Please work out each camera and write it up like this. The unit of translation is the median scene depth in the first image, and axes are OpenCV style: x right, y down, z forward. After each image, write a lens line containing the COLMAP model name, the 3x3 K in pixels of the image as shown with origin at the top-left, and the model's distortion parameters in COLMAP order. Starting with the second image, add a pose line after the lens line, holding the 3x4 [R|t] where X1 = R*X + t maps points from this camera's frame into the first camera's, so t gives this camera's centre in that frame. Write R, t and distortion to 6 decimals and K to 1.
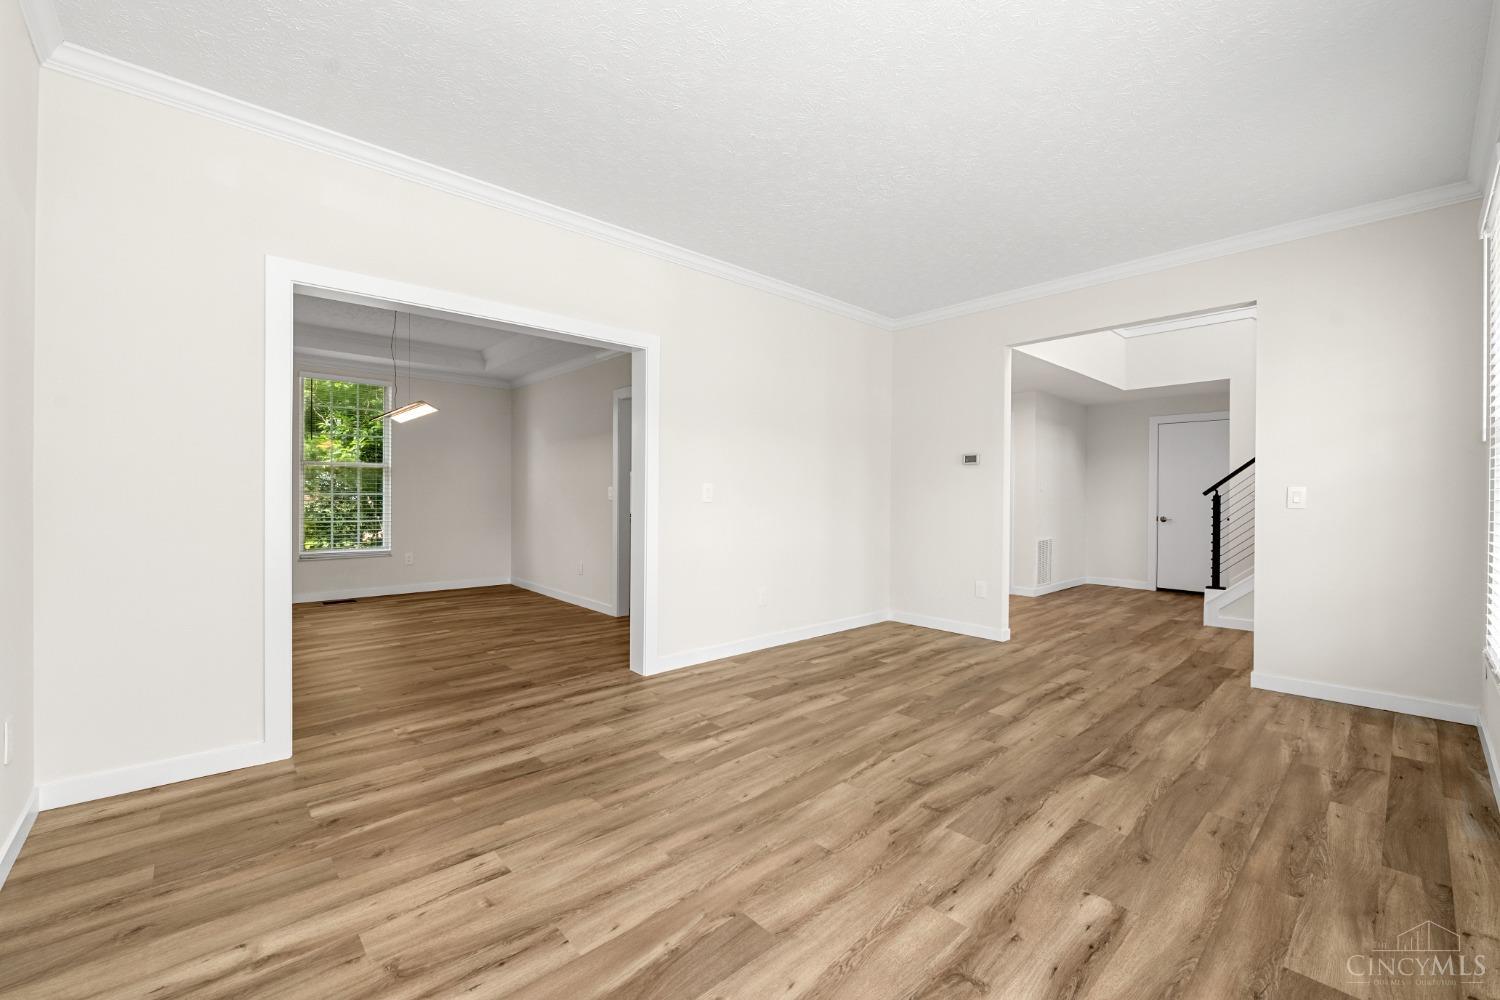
lens RADIAL K [[615.4, 0, 742.3], [0, 615.4, 498.6], [0, 0, 1]] dist [-0.010219, -0.000100]
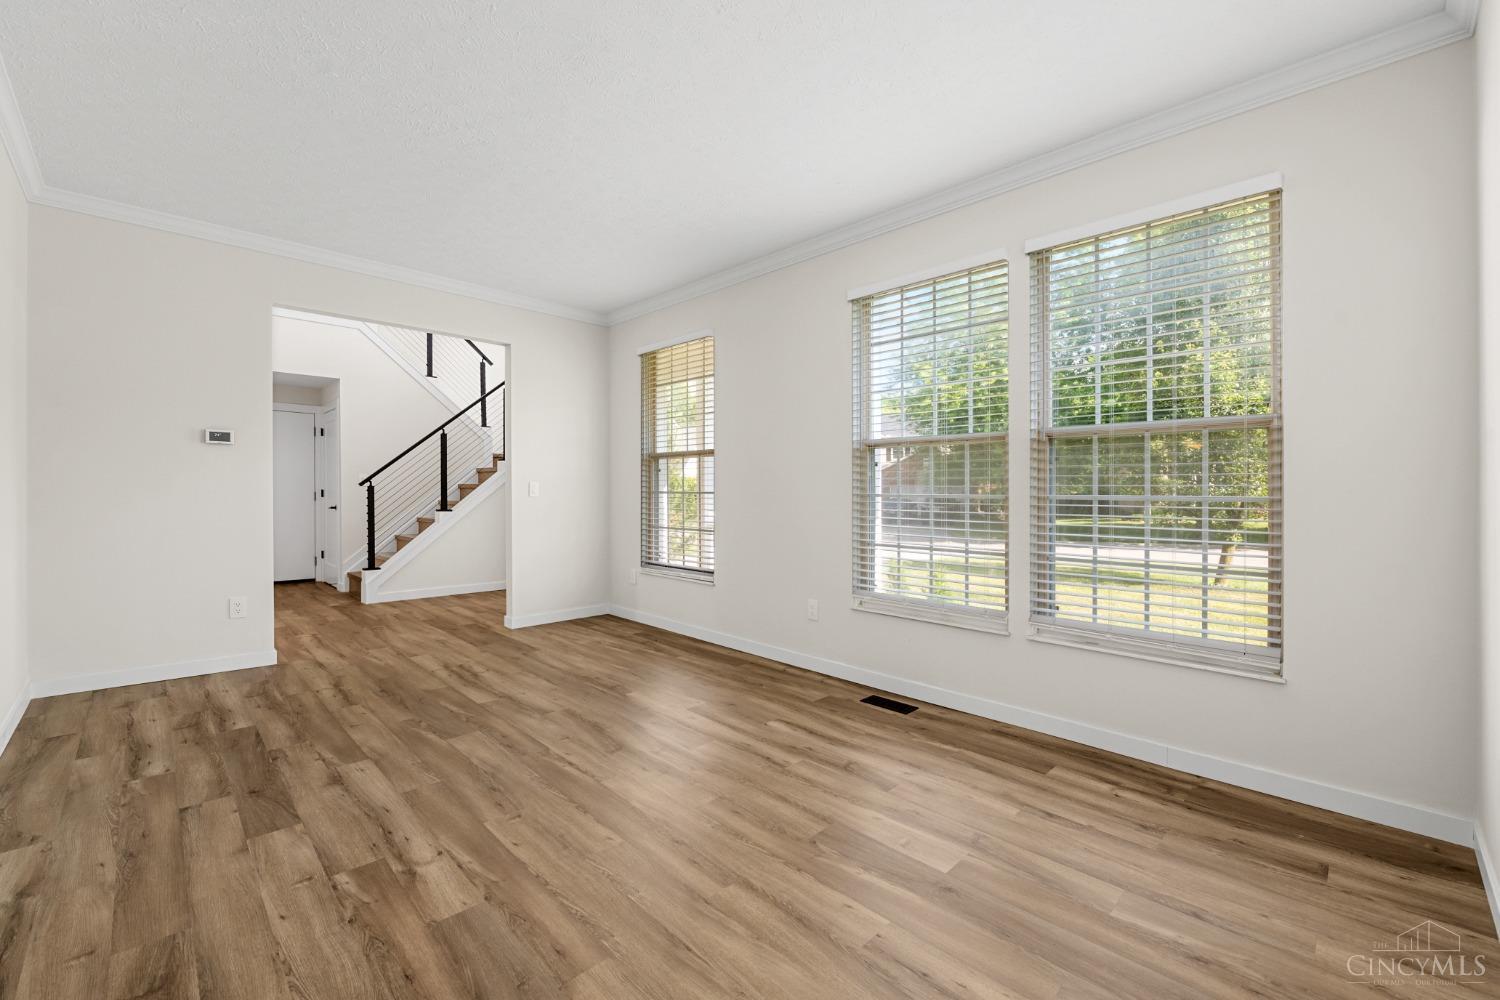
lens RADIAL K [[615.4, 0, 742.3], [0, 615.4, 498.6], [0, 0, 1]] dist [-0.010219, -0.000100]
pose [[-0.036397, -0.017154, 0.999190, -0.641592], [-0.006056, 0.999838, 0.016944, -0.009465], [-0.999319, -0.005434, -0.036495, 0.631764]]
